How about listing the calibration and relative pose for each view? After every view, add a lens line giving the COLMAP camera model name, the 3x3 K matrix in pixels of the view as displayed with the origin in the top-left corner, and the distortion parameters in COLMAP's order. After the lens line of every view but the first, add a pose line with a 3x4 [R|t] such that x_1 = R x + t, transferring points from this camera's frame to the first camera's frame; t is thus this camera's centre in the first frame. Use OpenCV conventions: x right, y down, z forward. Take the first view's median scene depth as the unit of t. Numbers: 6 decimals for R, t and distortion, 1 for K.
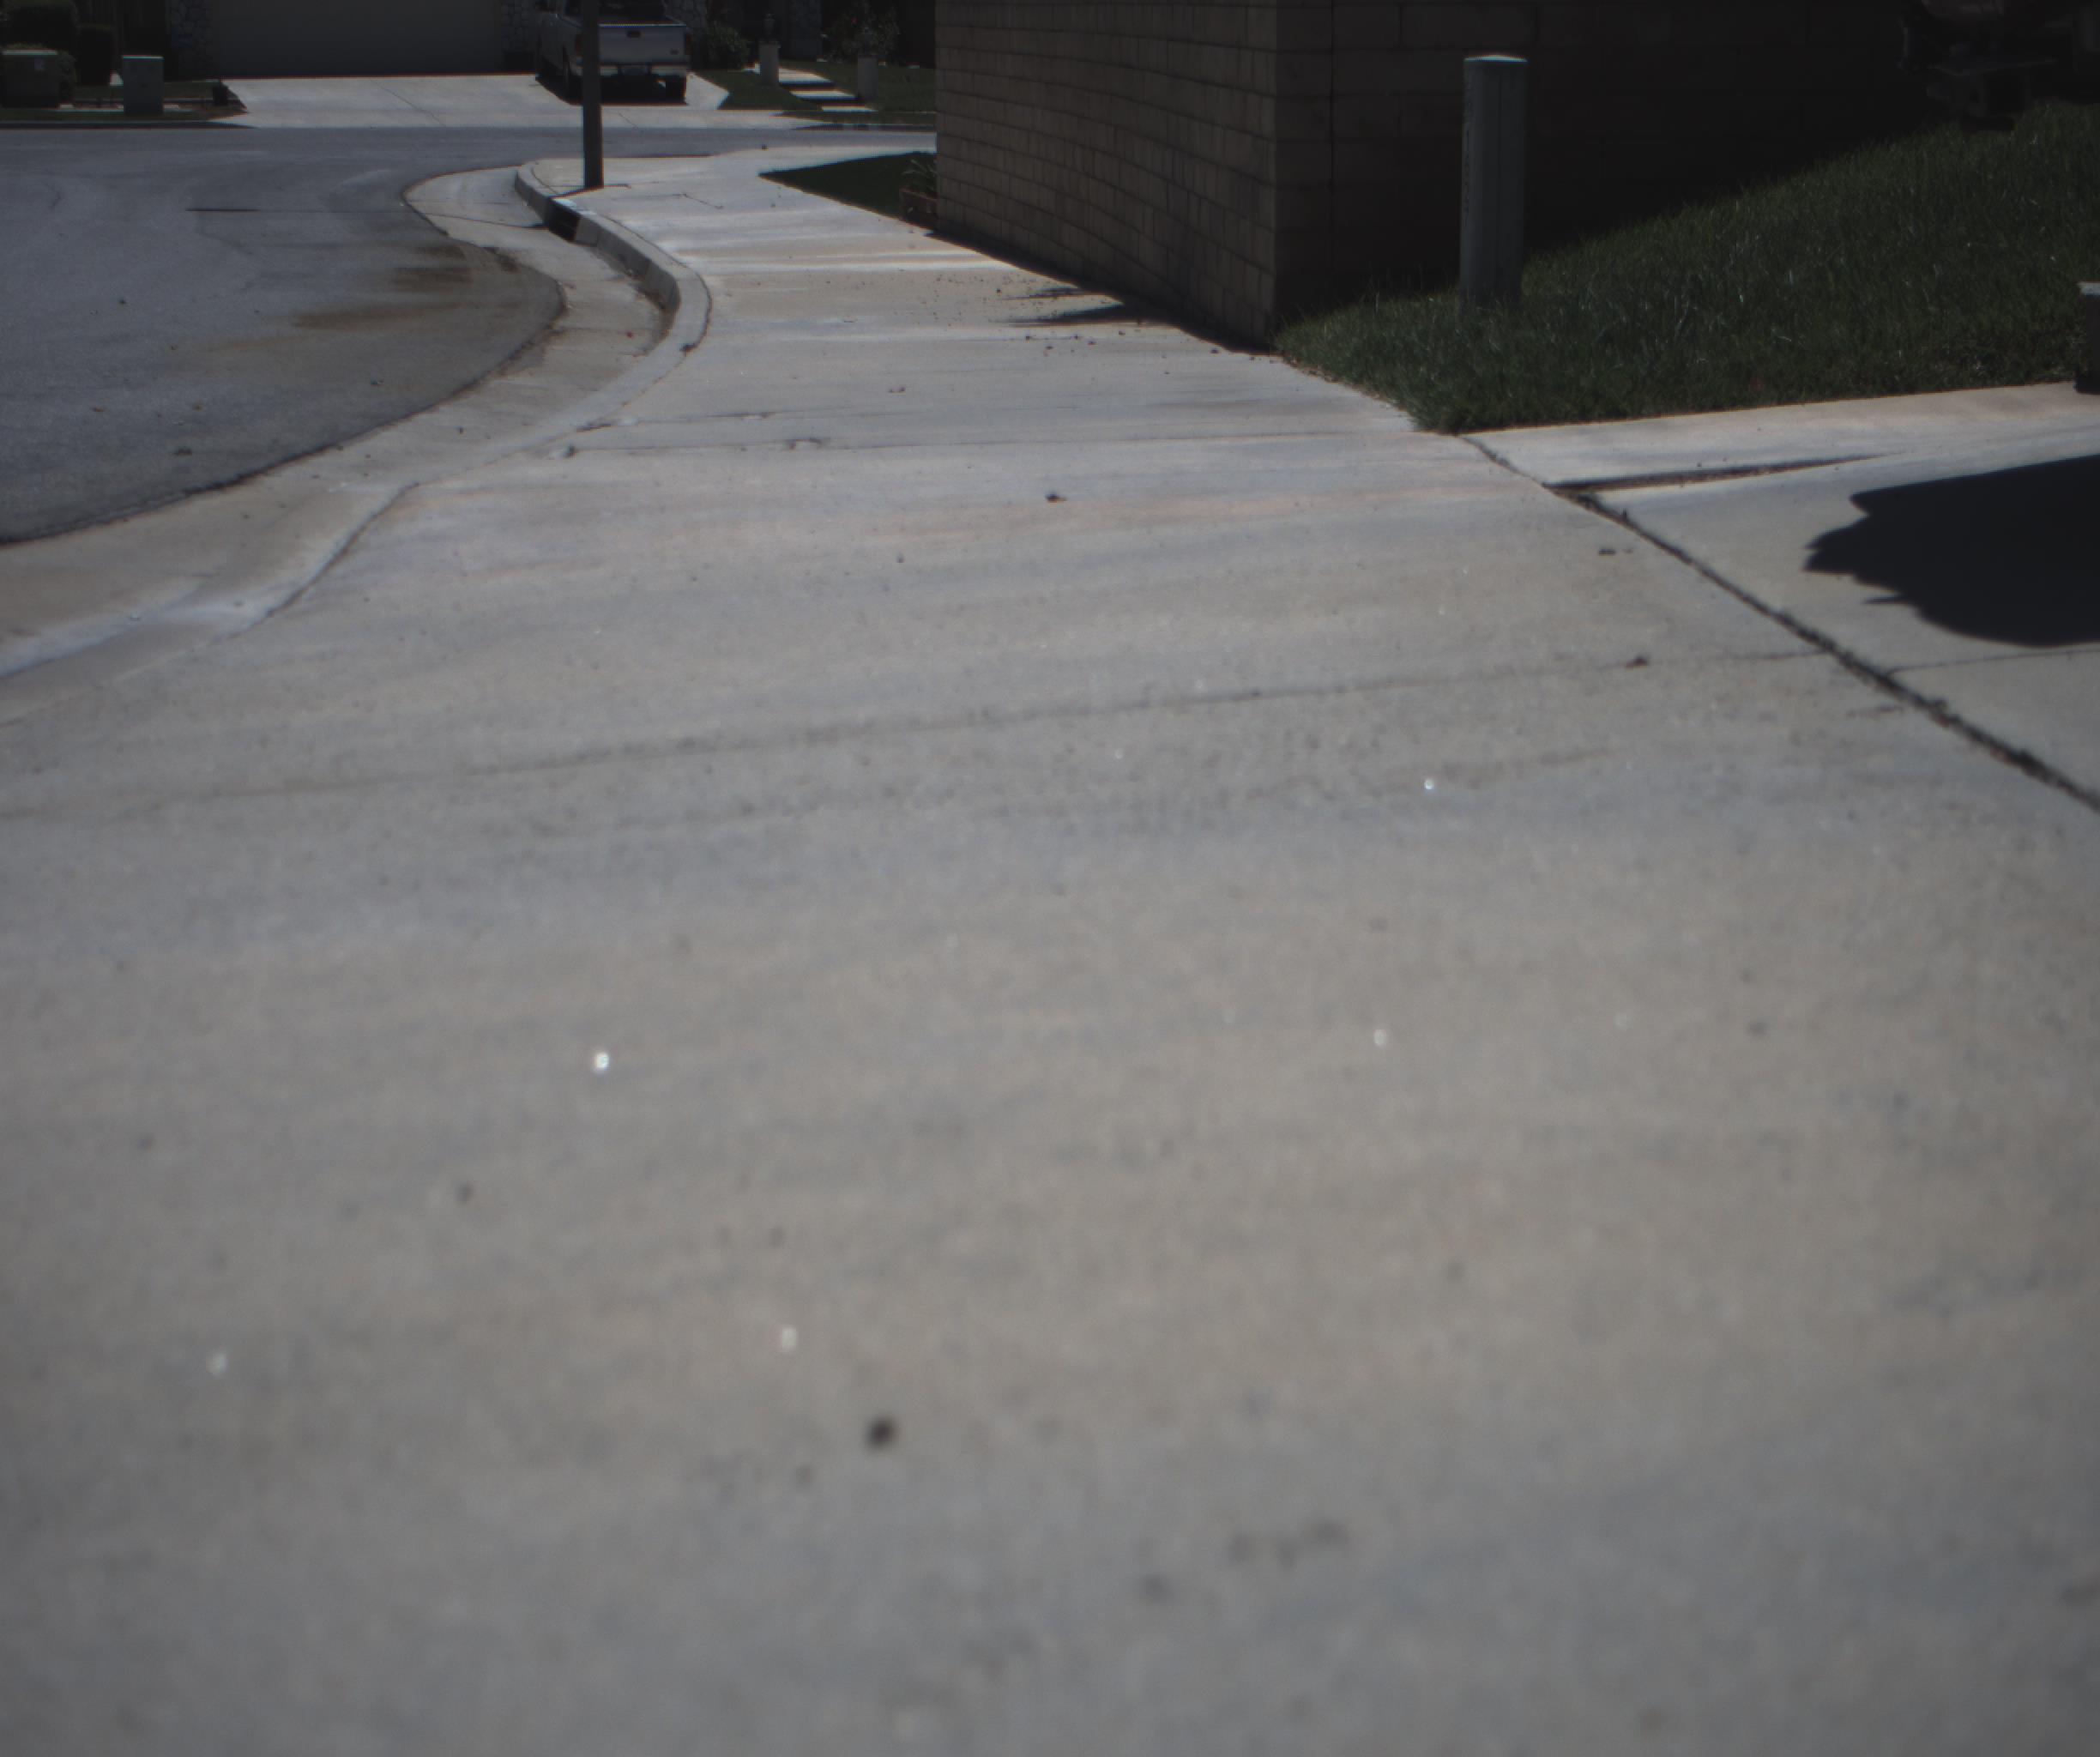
lens RADIAL K [[3873.8, 0, 1050.0], [0, 3873.8, 878.5], [0, 0, 1]] dist [-0.175708, 0.771203]
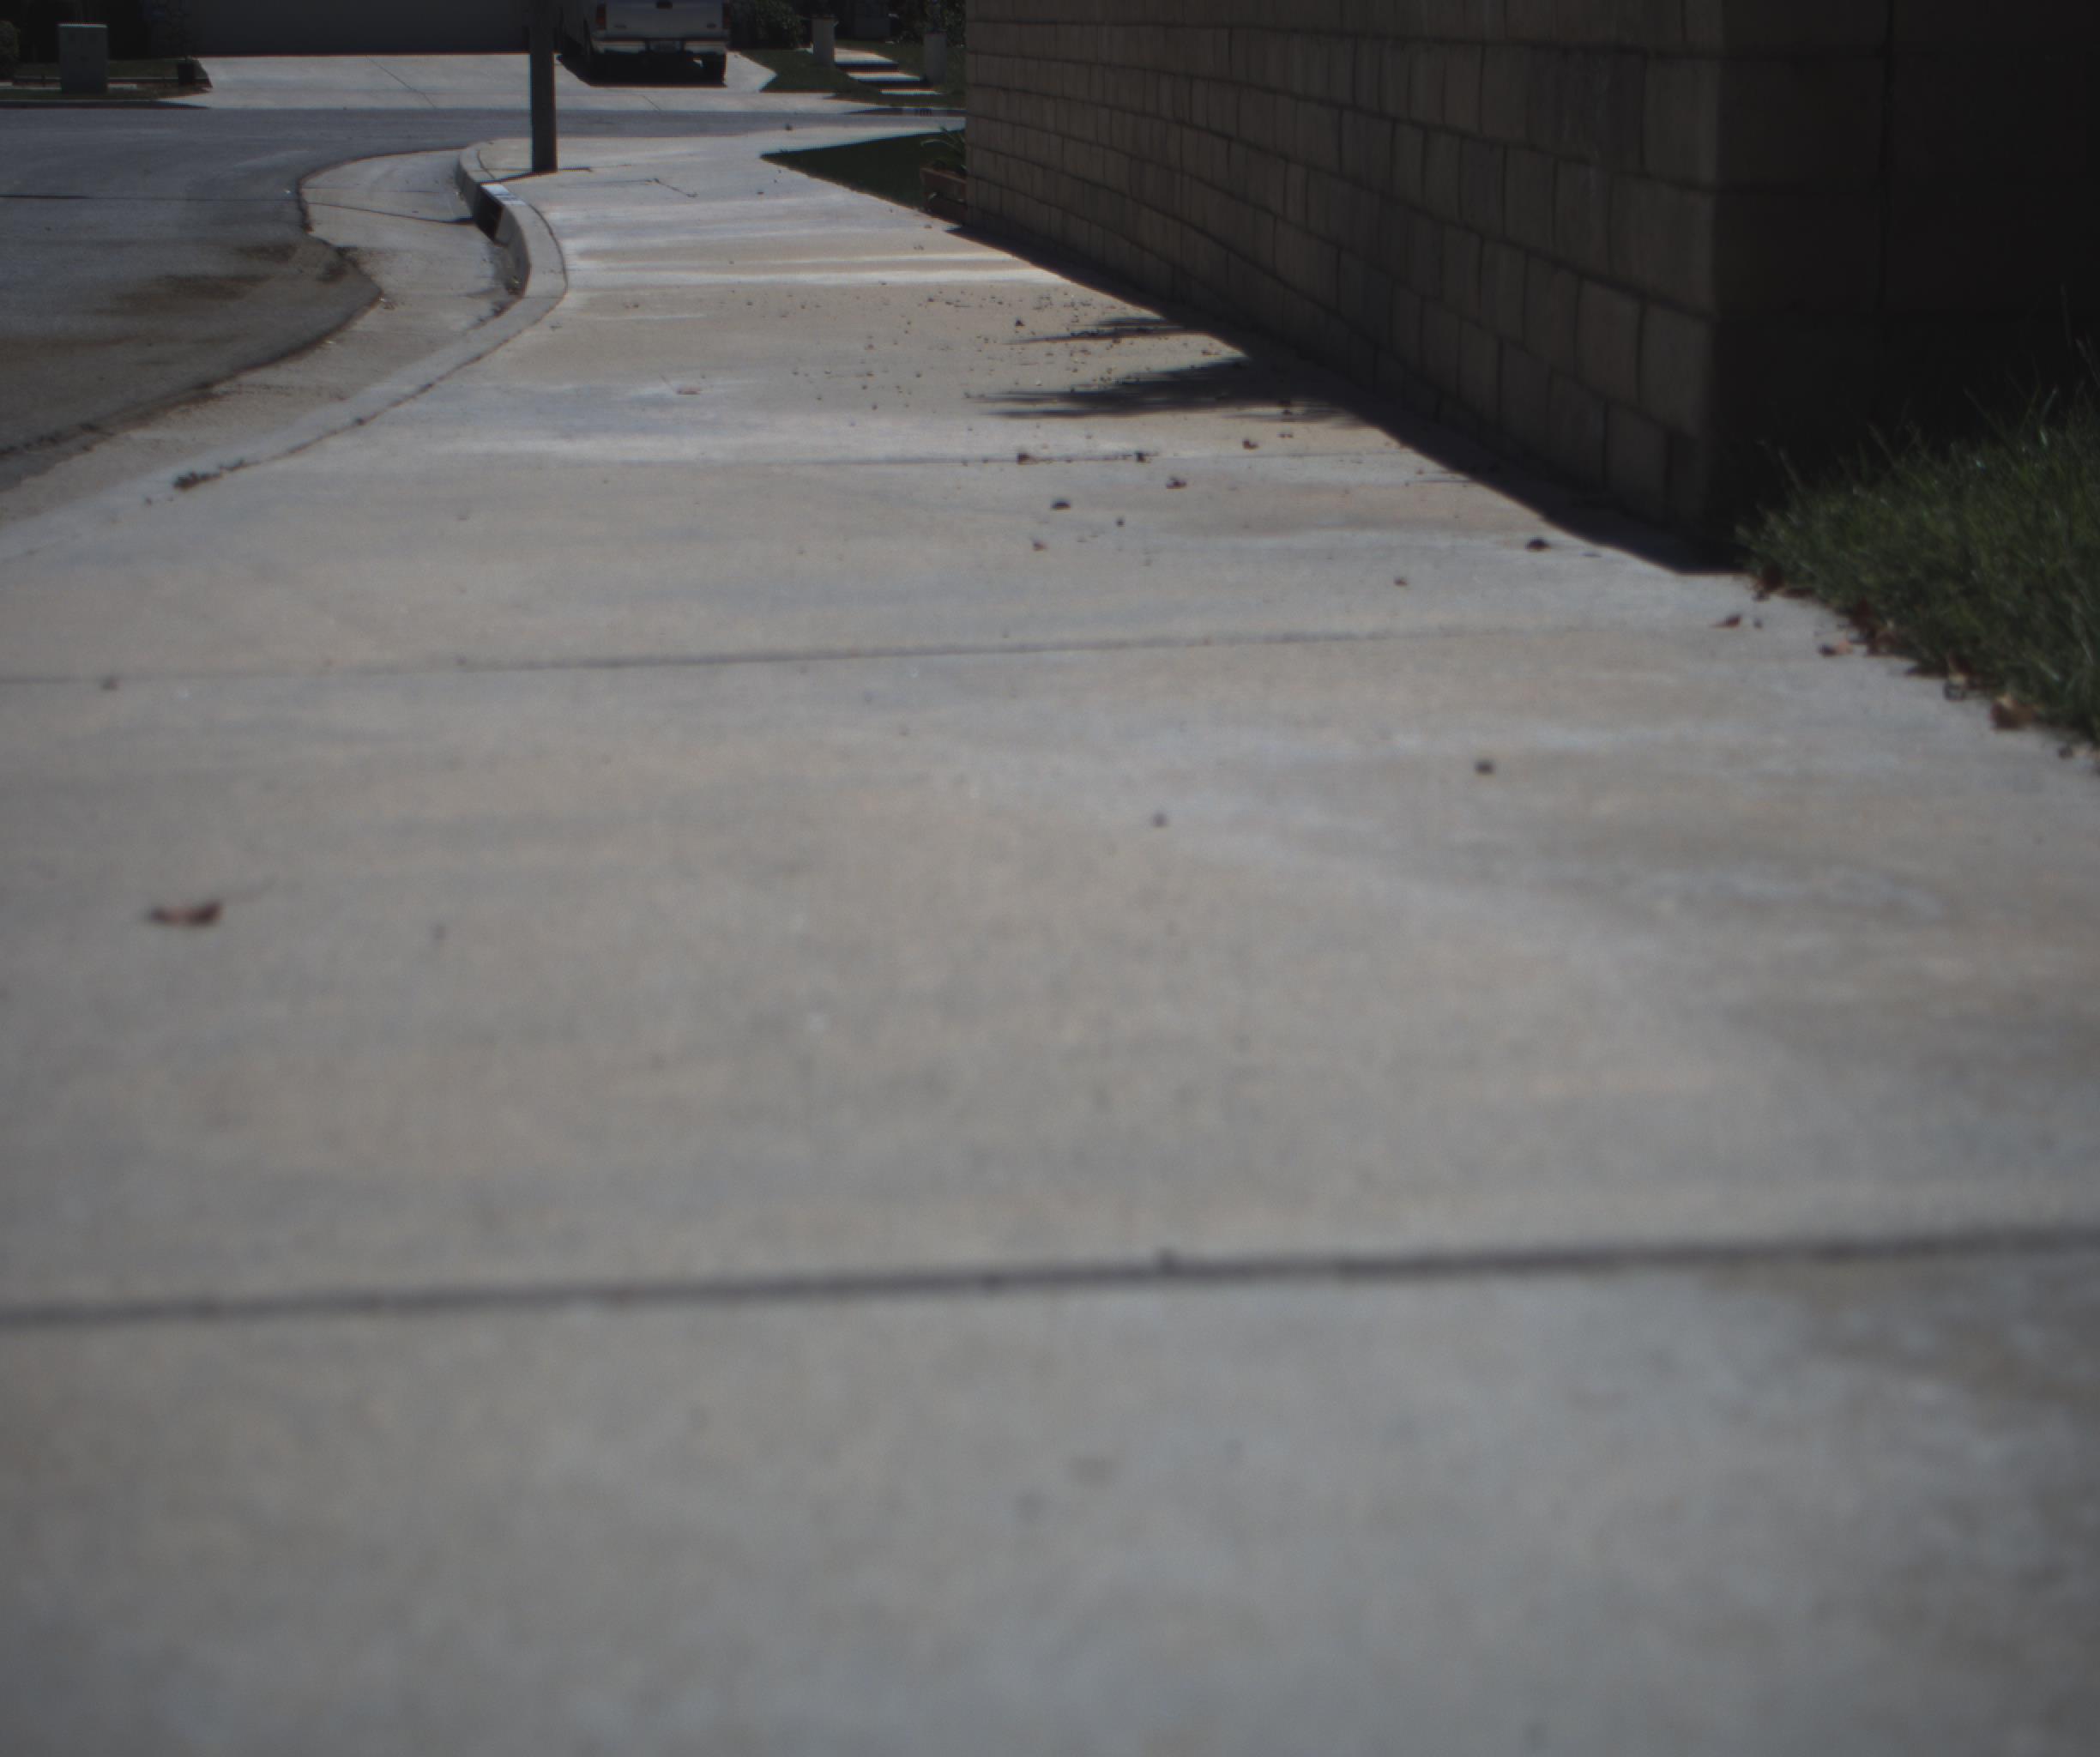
lens RADIAL K [[3873.8, 0, 1050.0], [0, 3873.8, 878.5], [0, 0, 1]] dist [-0.175708, 0.771203]
pose [[0.999647, 0.008675, -0.025124, 0.003876], [-0.008726, 0.999960, -0.001931, -0.046548], [0.025107, 0.002149, 0.999682, 0.289975]]
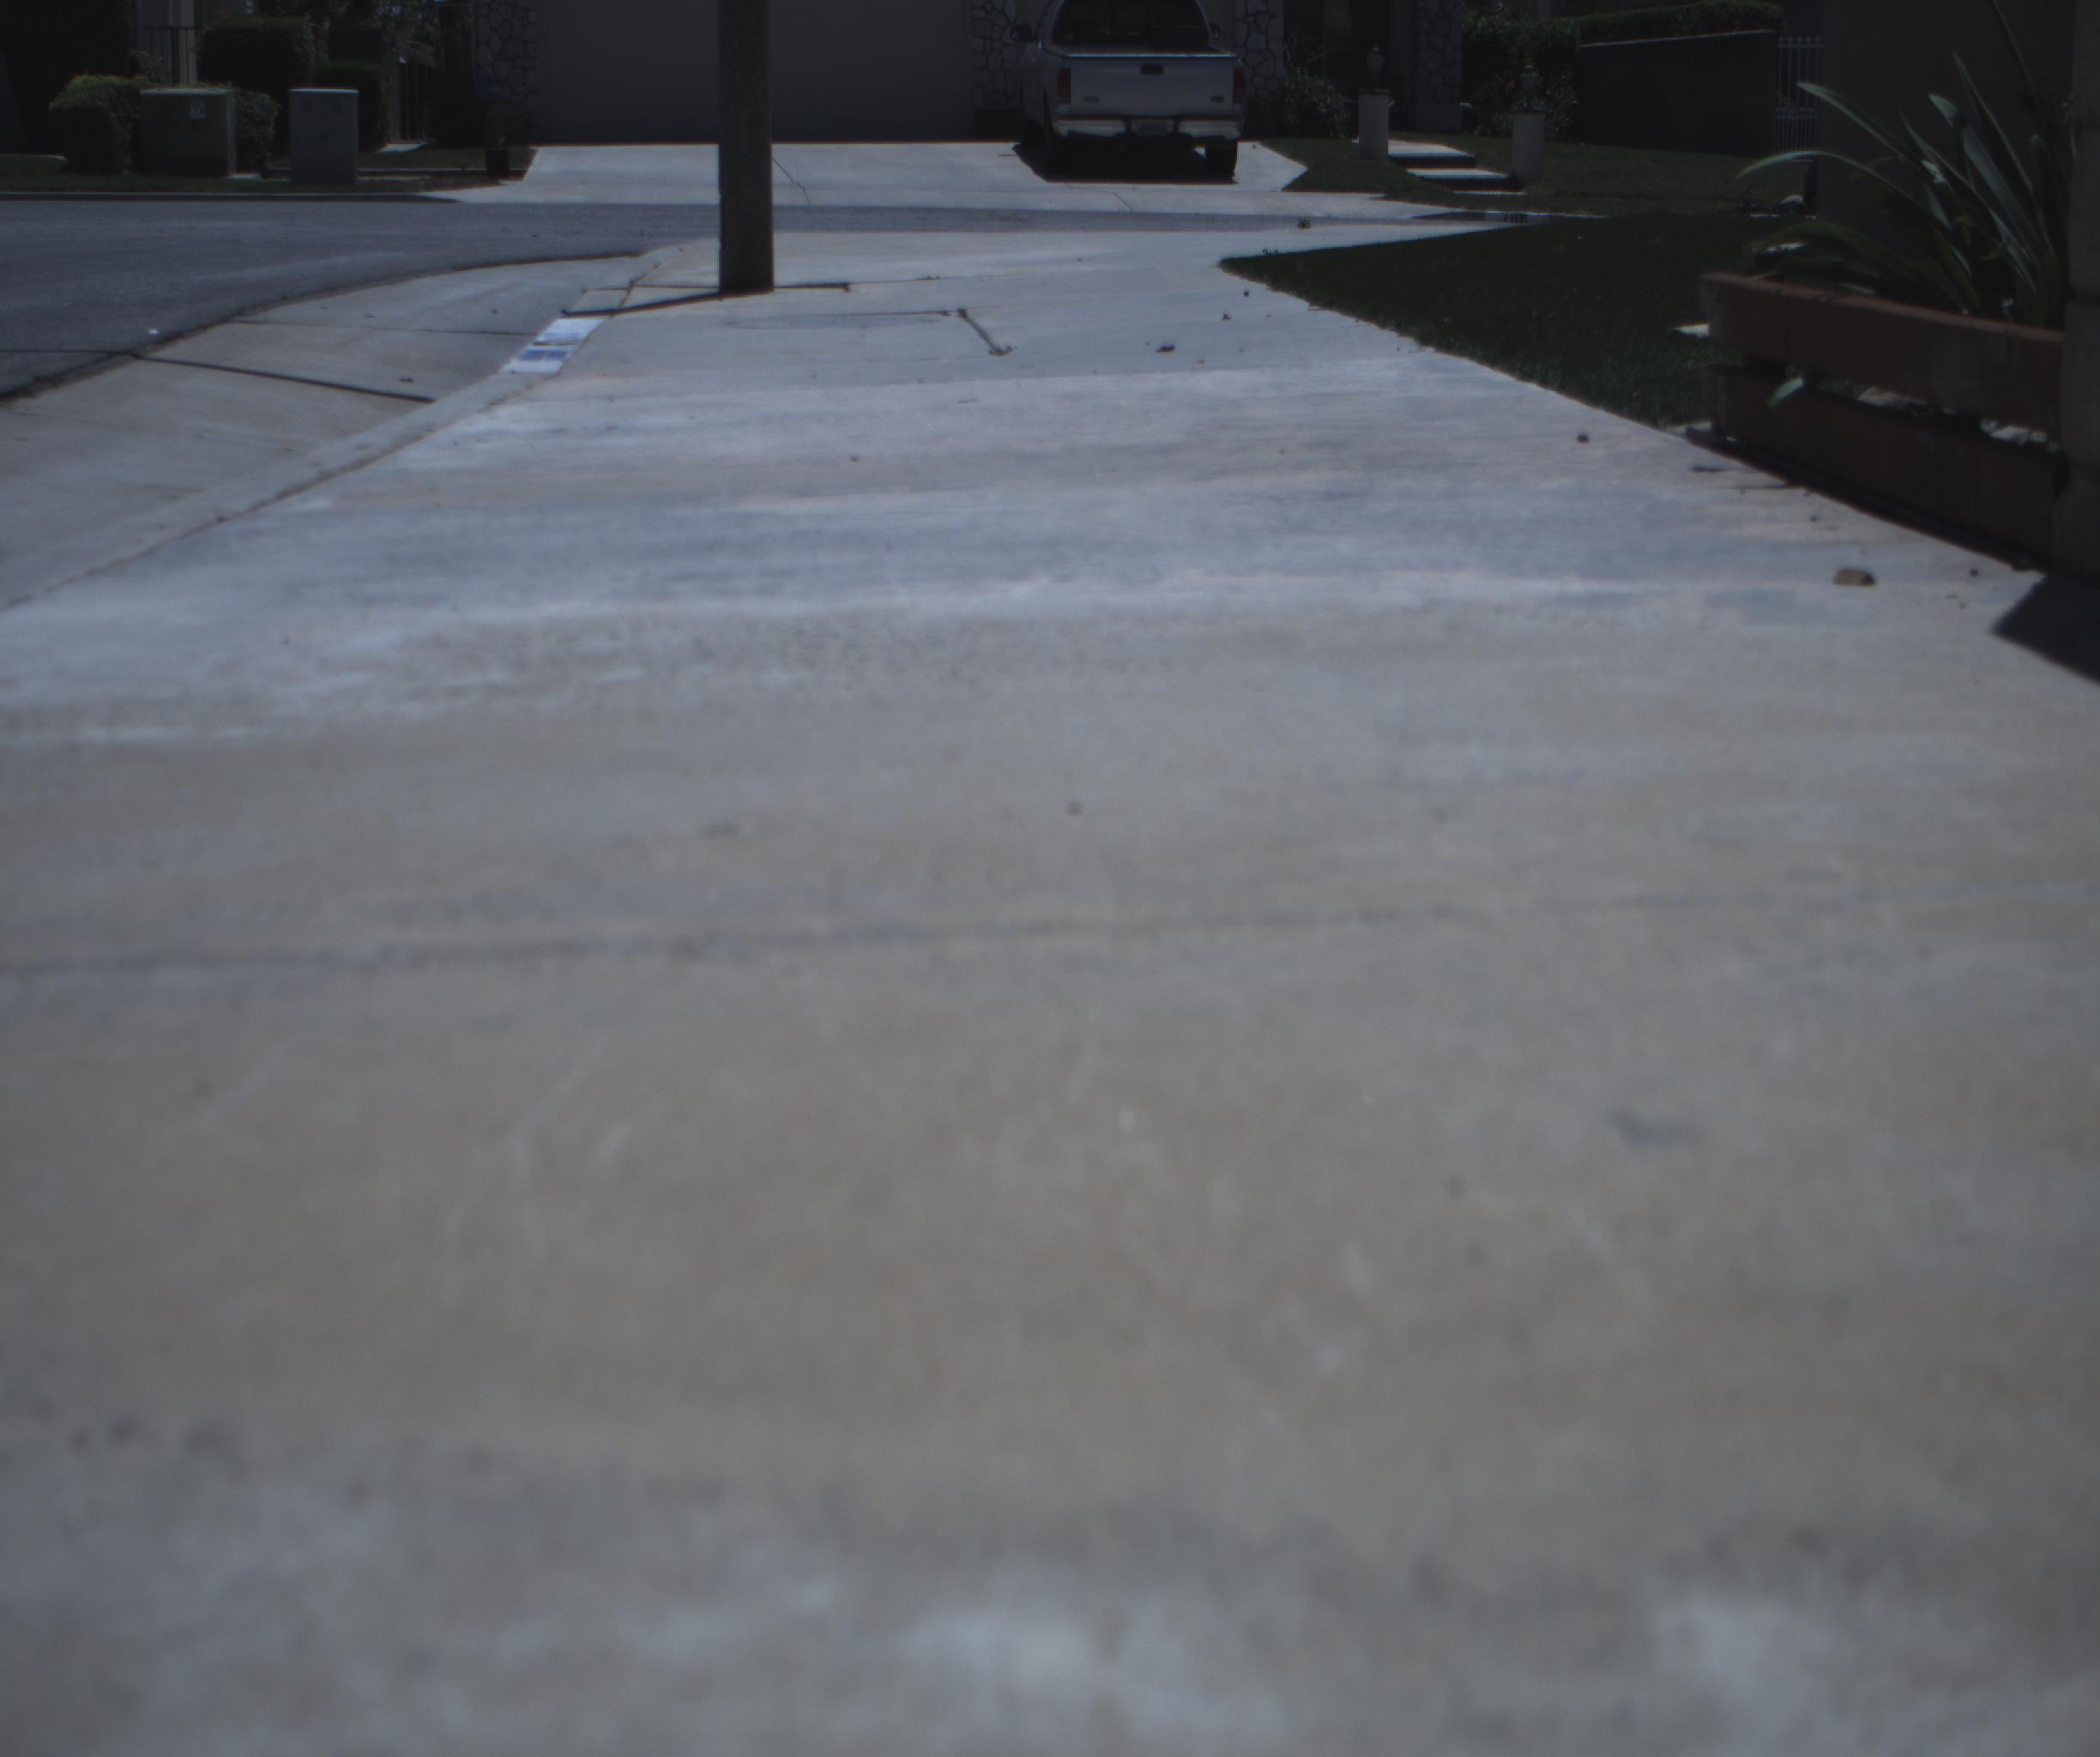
lens RADIAL K [[3873.8, 0, 1050.0], [0, 3873.8, 878.5], [0, 0, 1]] dist [-0.175708, 0.771203]
pose [[0.985925, 0.034064, -0.163683, -0.038535], [-0.039933, 0.998667, -0.032699, -0.142892], [0.162351, 0.038775, 0.985971, 0.815673]]
